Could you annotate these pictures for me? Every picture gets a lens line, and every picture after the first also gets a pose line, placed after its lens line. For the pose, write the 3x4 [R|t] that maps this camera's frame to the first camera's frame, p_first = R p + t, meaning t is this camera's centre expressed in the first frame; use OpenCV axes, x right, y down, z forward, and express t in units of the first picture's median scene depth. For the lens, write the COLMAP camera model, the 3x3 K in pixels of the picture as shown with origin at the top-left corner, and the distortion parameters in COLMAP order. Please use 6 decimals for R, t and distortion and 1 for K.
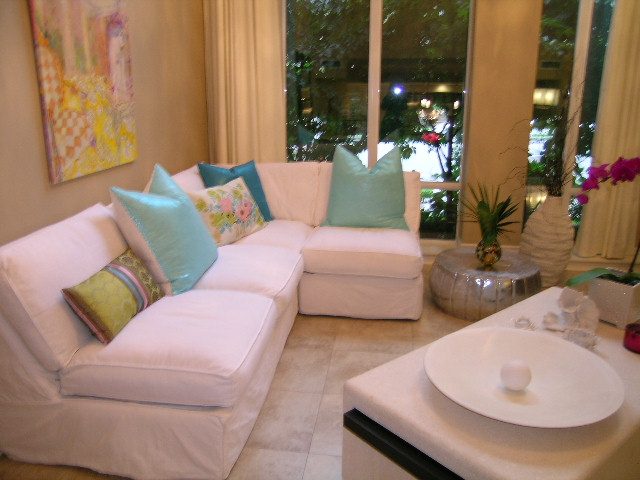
lens RADIAL K [[531.3, 0, 326.7], [0, 531.3, 235.6], [0, 0, 1]] dist [-0.141846, 0.117065]
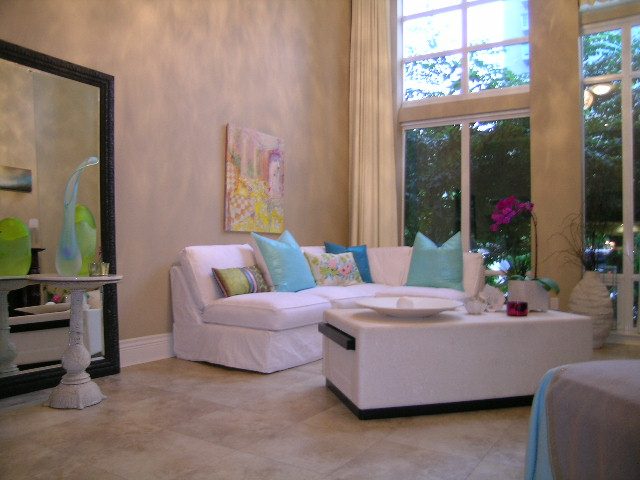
lens RADIAL K [[531.3, 0, 326.7], [0, 531.3, 235.6], [0, 0, 1]] dist [-0.141846, 0.117065]
pose [[0.907943, -0.005003, -0.419063, 0.601040], [-0.118918, 0.955754, -0.269058, 0.382410], [0.401867, 0.294124, 0.867176, -0.513301]]
